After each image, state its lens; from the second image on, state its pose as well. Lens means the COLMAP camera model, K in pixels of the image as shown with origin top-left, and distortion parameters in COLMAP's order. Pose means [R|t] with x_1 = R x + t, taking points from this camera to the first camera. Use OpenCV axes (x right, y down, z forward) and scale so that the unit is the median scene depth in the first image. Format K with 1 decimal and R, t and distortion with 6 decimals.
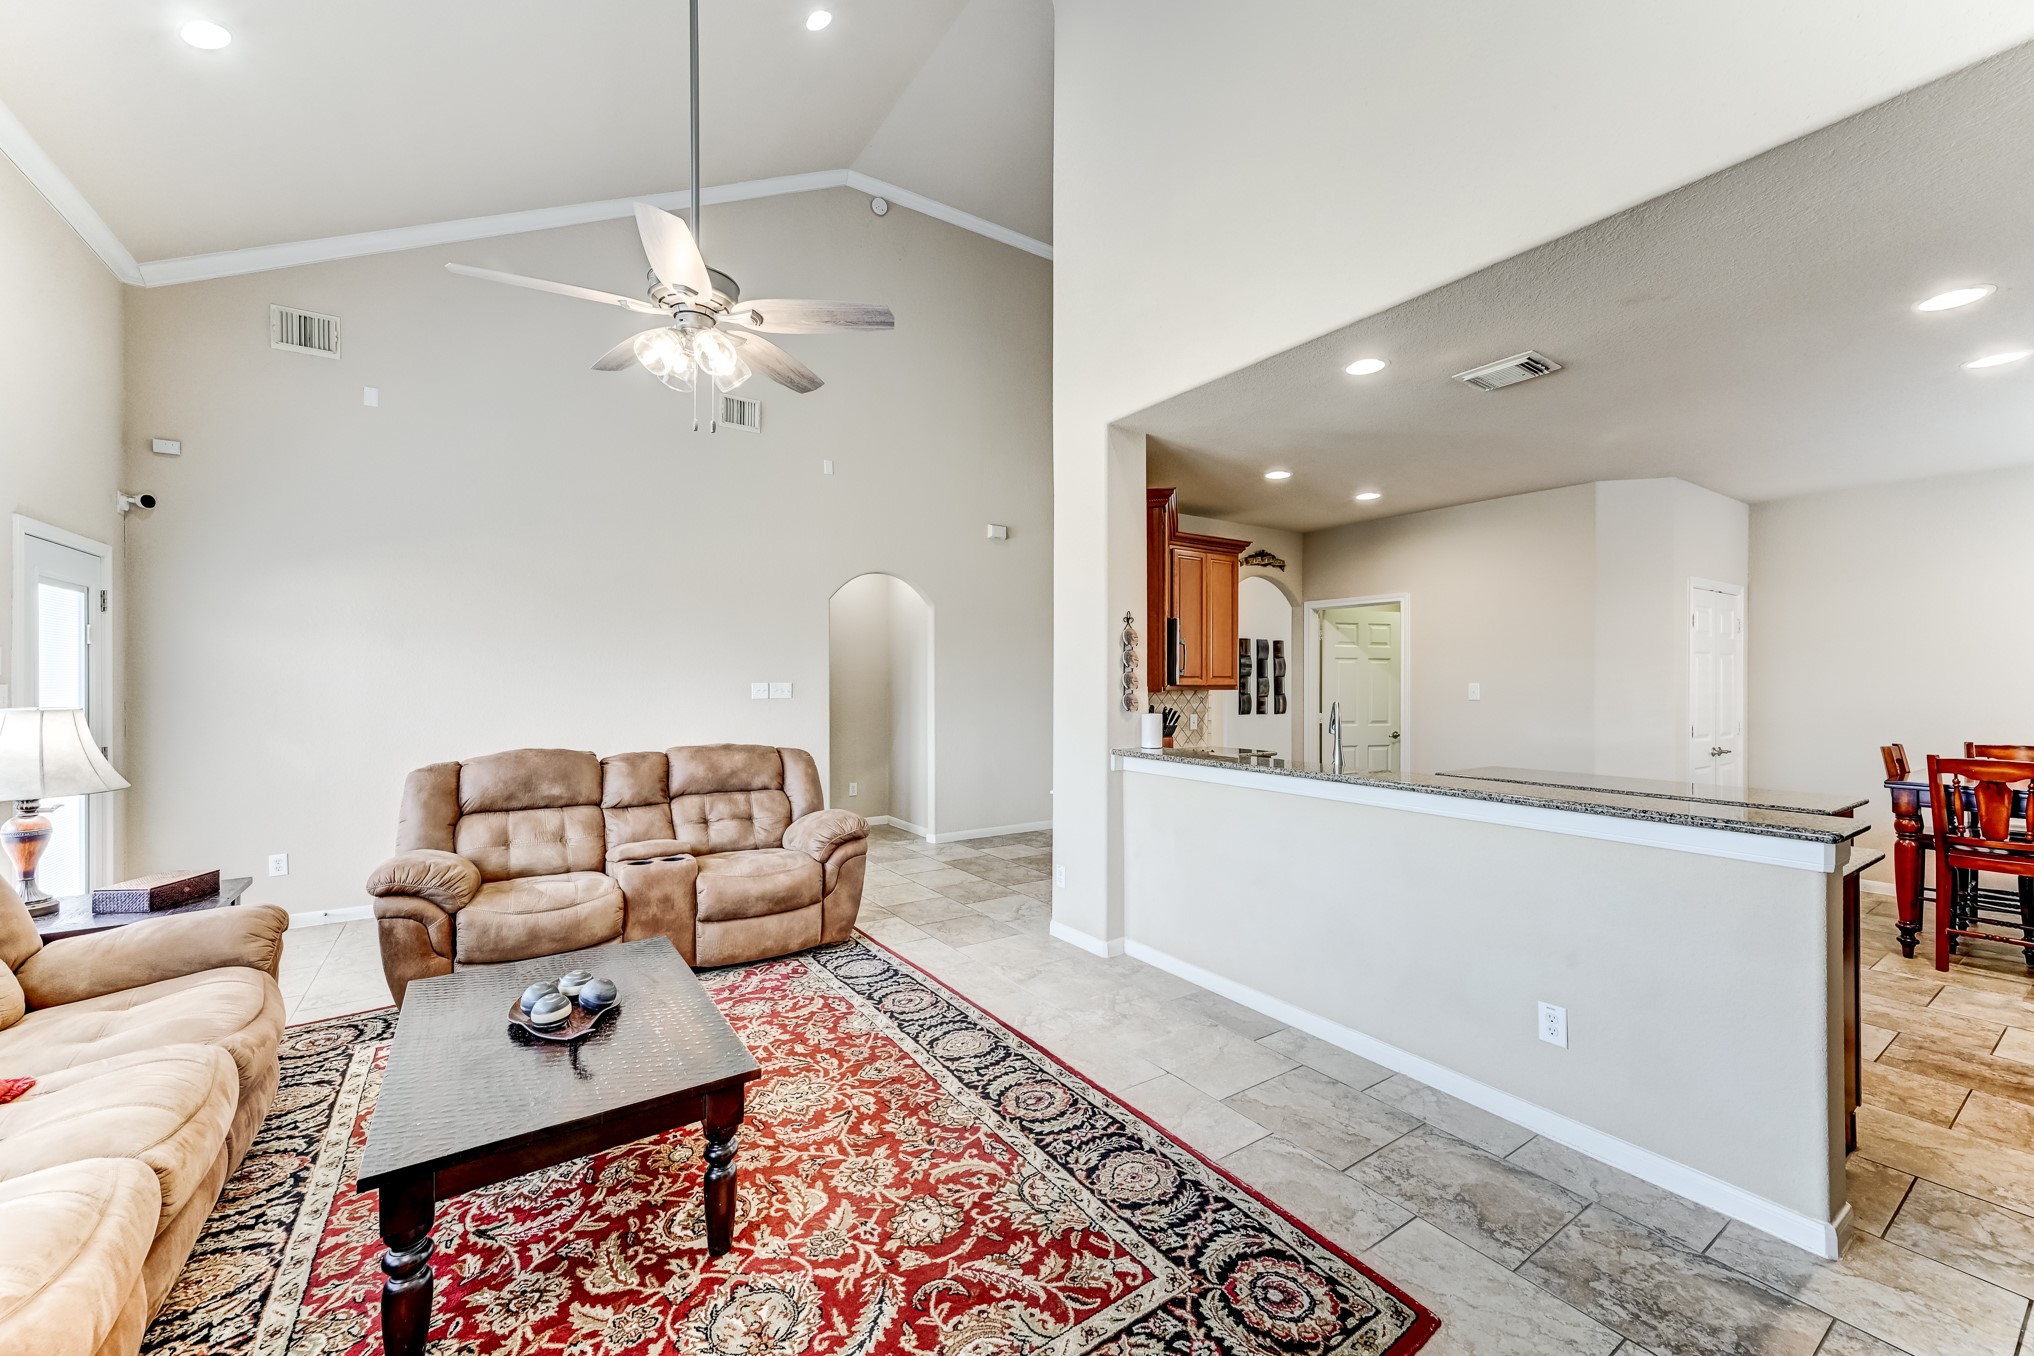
lens RADIAL K [[784.2, 0, 1014.0], [0, 784.2, 679.5], [0, 0, 1]] dist [0.008874, 0.000192]
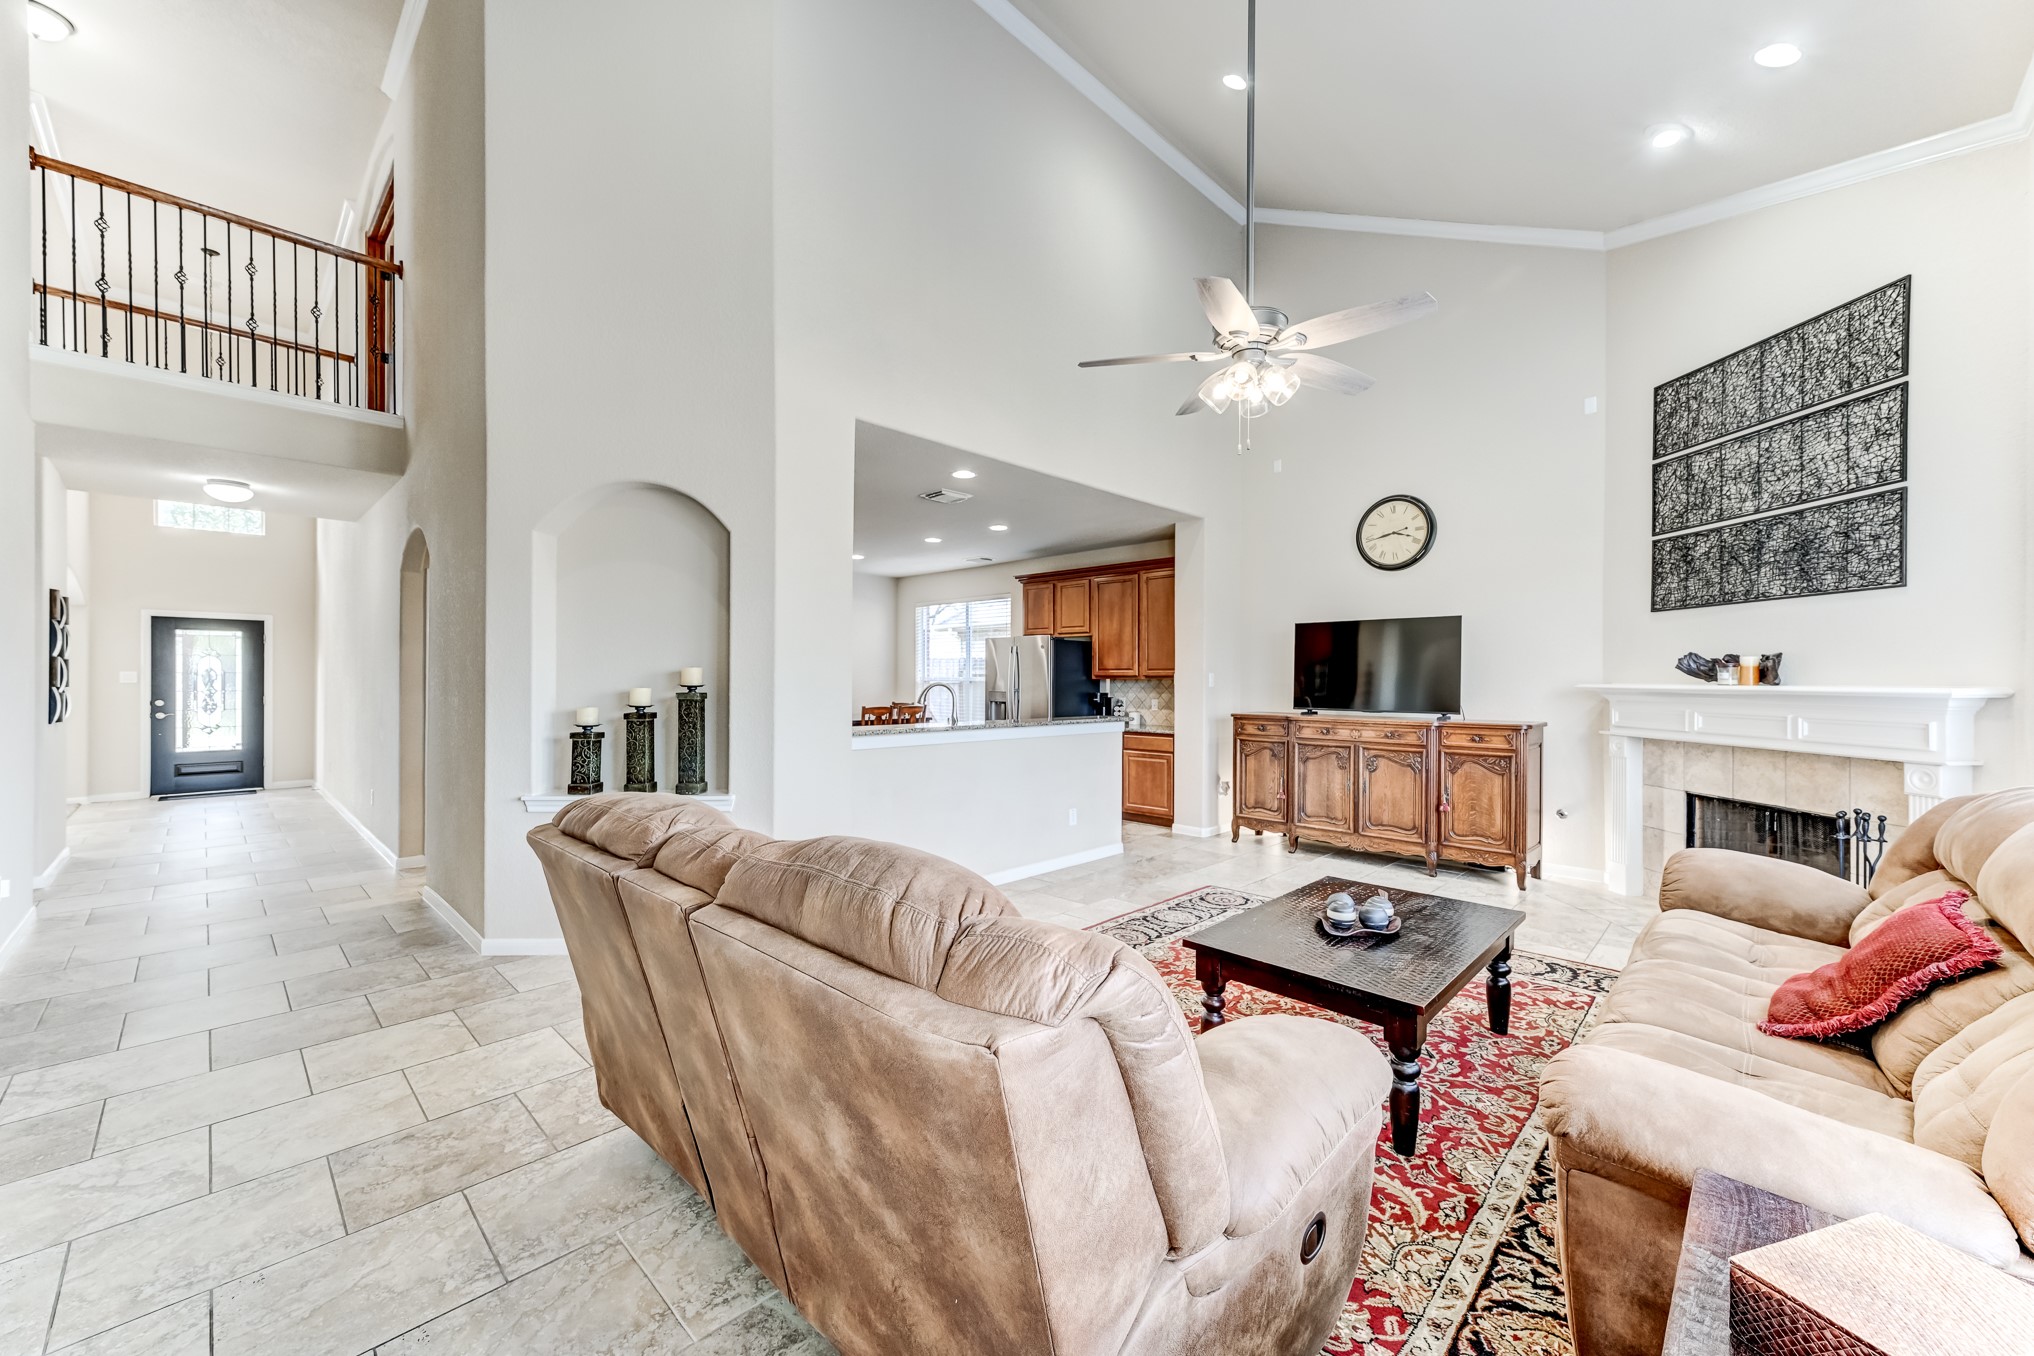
lens RADIAL K [[784.2, 0, 1014.0], [0, 784.2, 679.5], [0, 0, 1]] dist [0.008874, 0.000192]
pose [[-0.208658, -0.002387, 0.977986, -1.176909], [-0.006029, 0.999981, 0.001154, 0.022621], [-0.977970, -0.005655, -0.208668, 1.260257]]
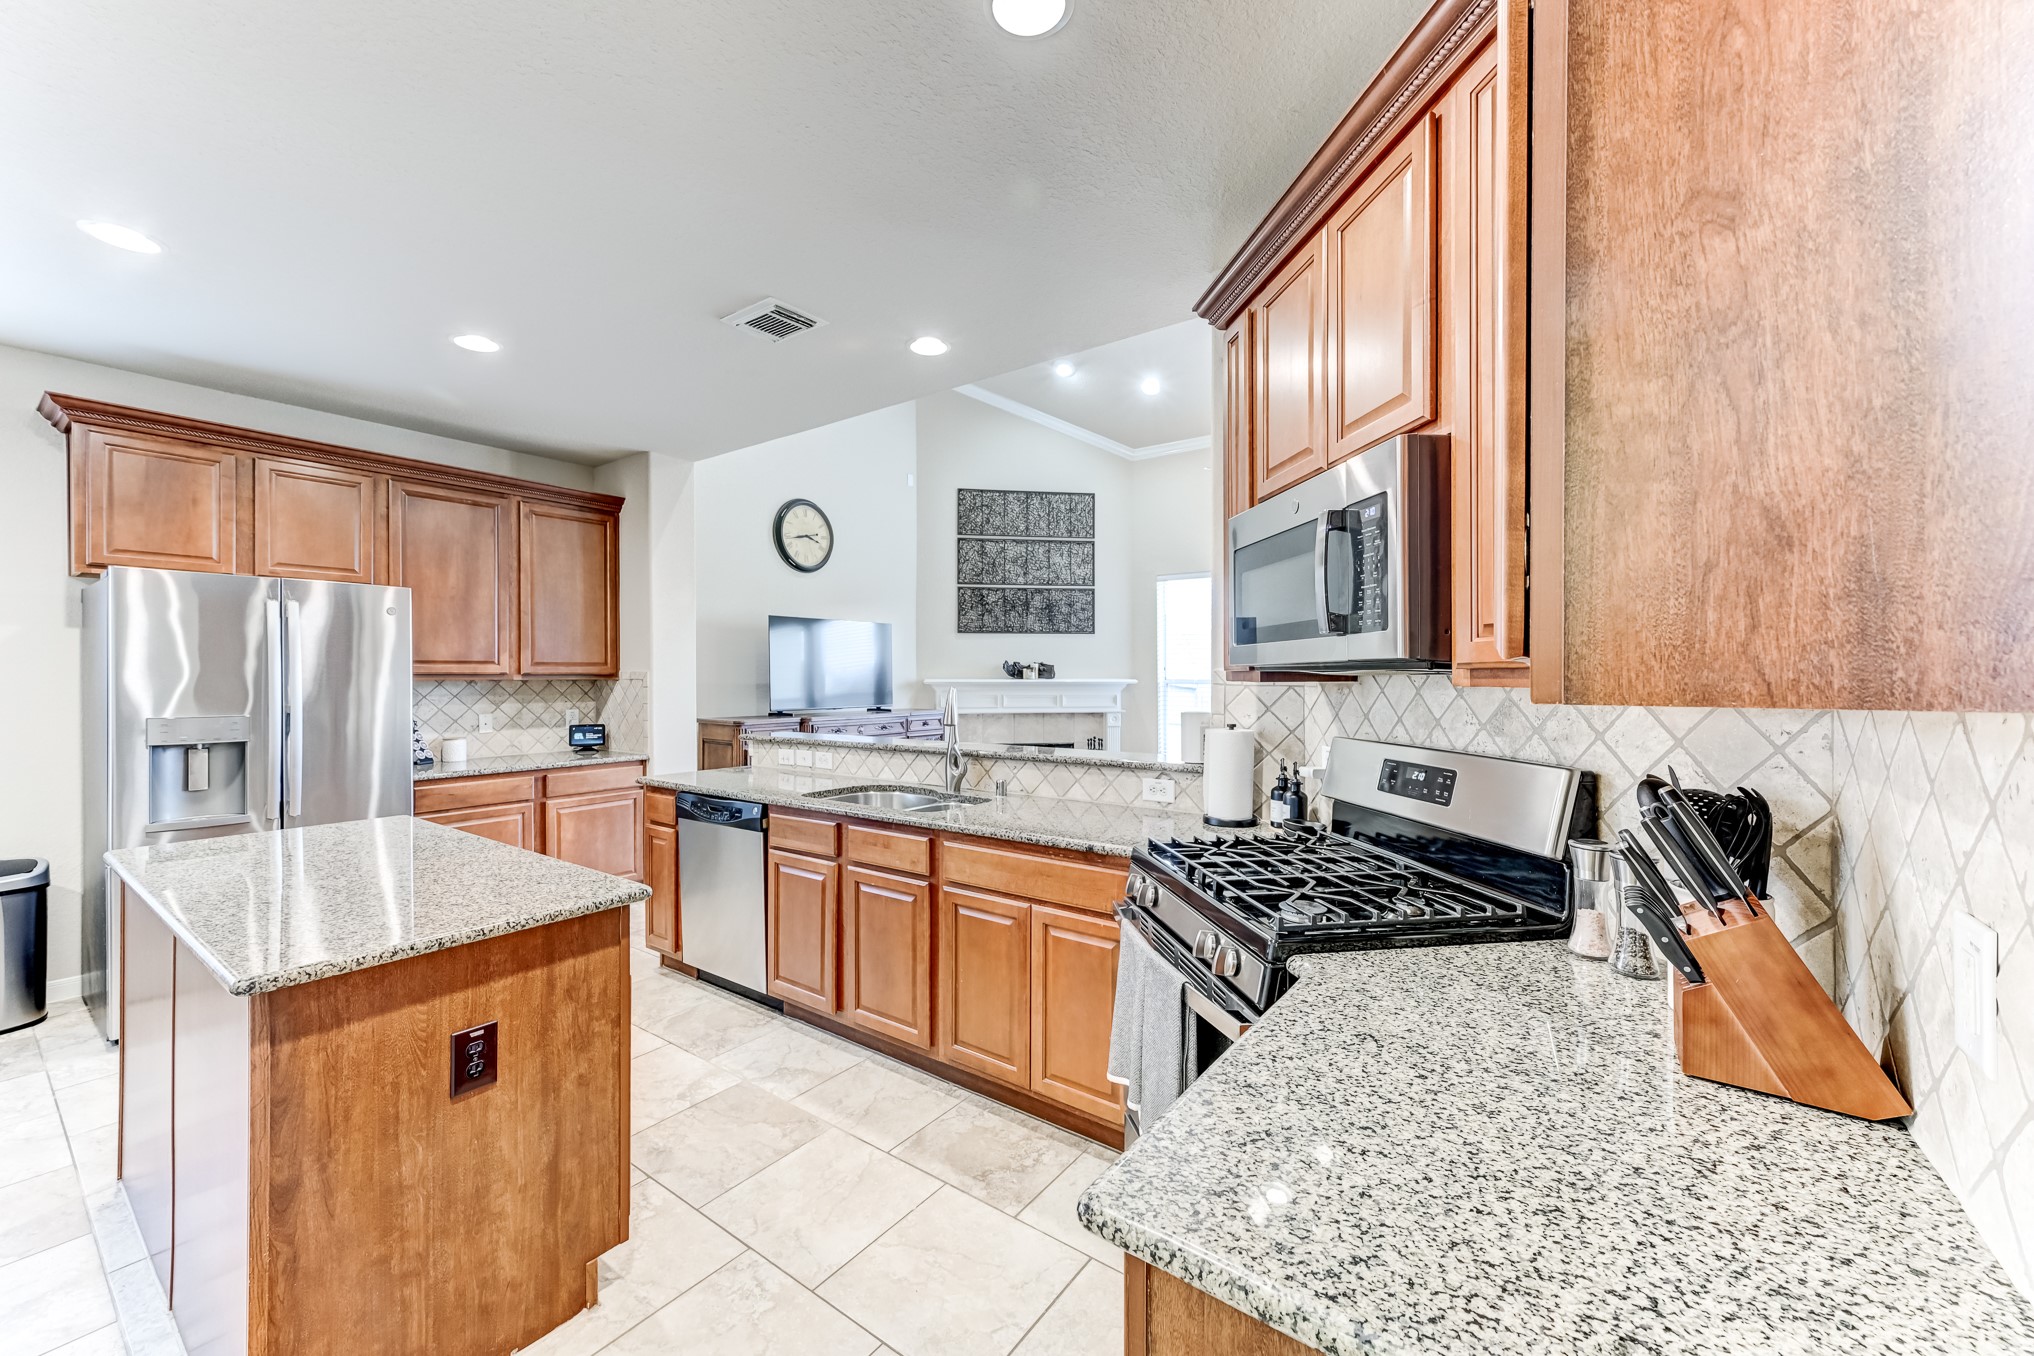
lens RADIAL K [[784.2, 0, 1014.0], [0, 784.2, 679.5], [0, 0, 1]] dist [0.008874, 0.000192]
pose [[-0.940865, 0.003587, -0.338764, 0.694639], [0.002329, 0.999989, 0.004120, 0.017546], [0.338775, 0.003088, -0.940862, 2.008263]]
